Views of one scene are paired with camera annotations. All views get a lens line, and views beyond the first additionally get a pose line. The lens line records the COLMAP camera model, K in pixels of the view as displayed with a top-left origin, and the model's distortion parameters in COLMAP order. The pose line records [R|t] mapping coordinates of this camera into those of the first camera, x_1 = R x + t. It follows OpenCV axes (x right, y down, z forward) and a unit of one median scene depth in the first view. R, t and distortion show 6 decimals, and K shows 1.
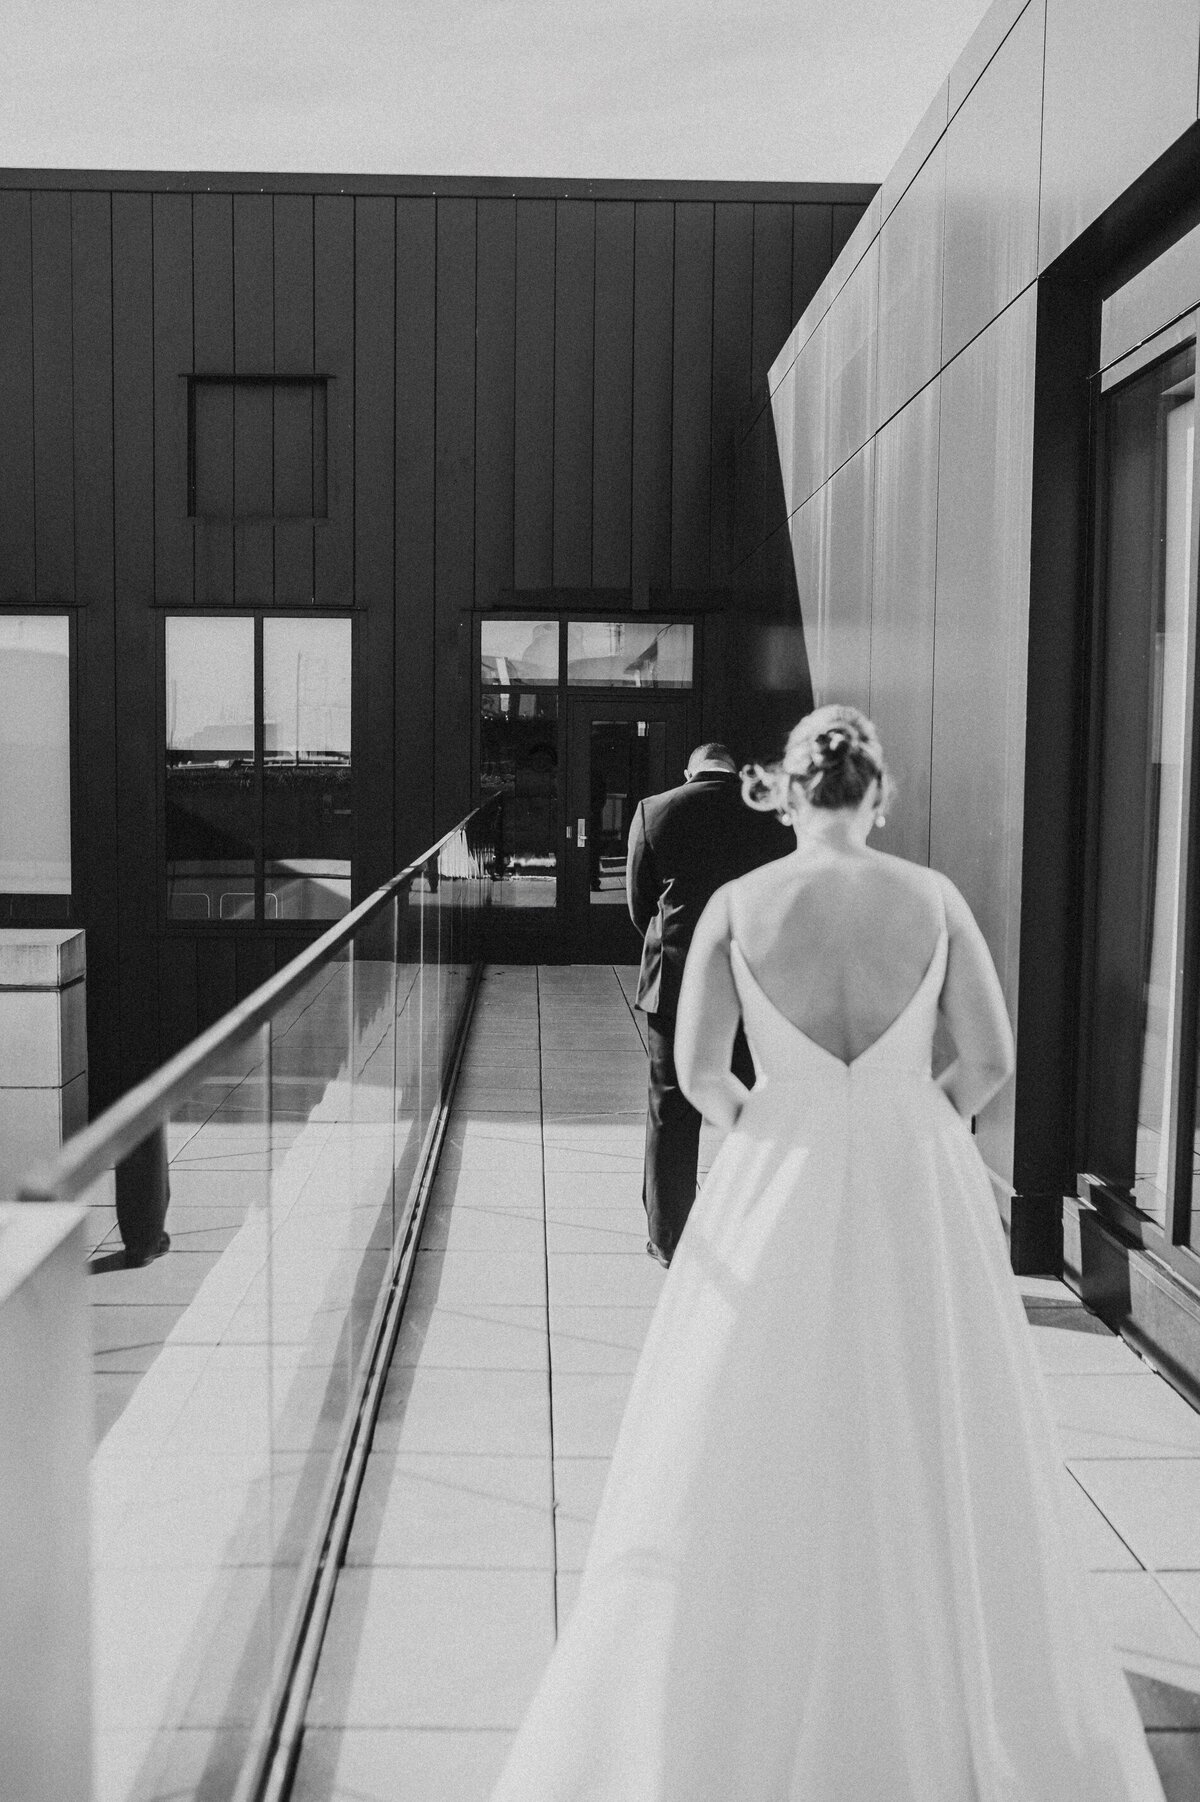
lens RADIAL K [[1876.5, 0, 600.0], [0, 1876.5, 901.0], [0, 0, 1]] dist [-0.022393, -0.001475]
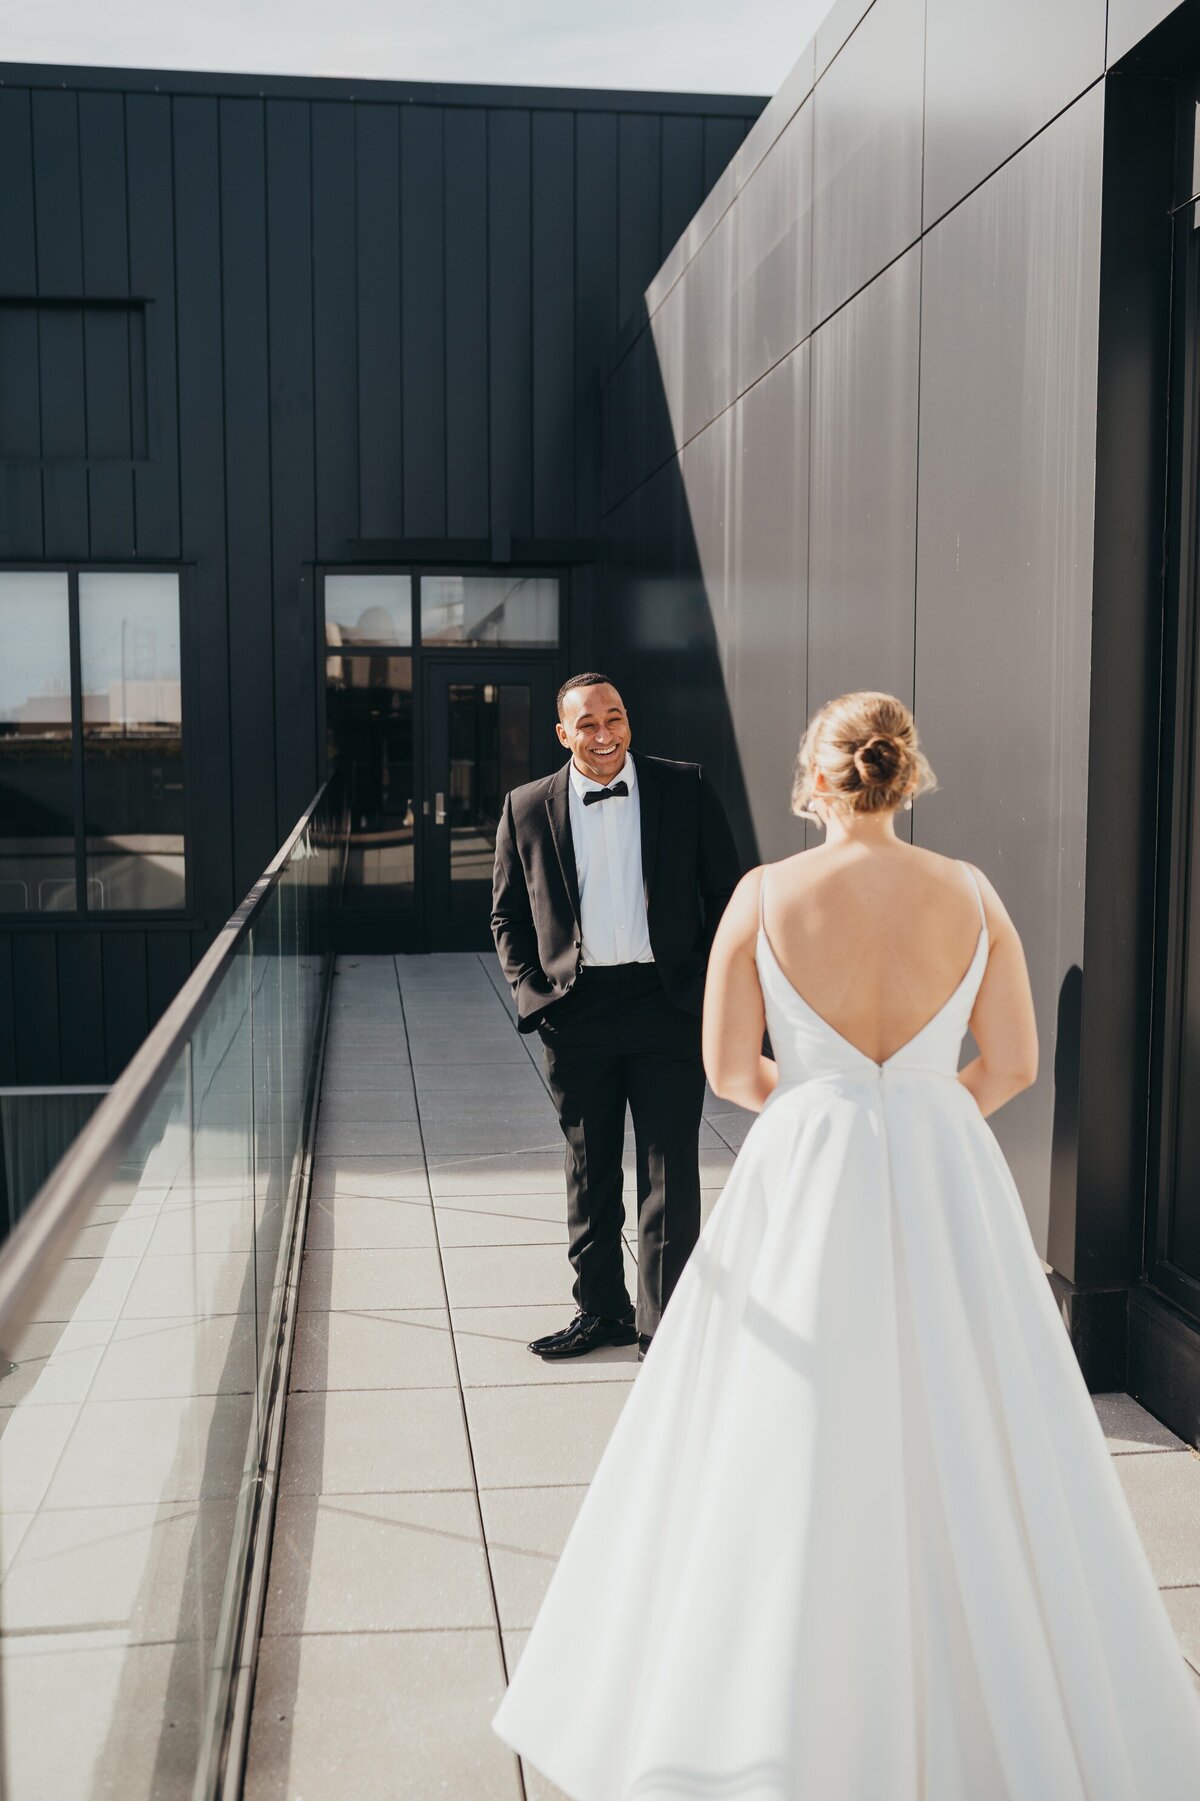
lens RADIAL K [[1794.7, 0, 600.0], [0, 1794.7, 900.5], [0, 0, 1]] dist [-0.027822, 0.022483]
pose [[0.995273, -0.020247, 0.094988, -0.019095], [0.018188, 0.999581, 0.022497, -0.011412], [-0.095404, -0.020663, 0.995224, 0.145465]]
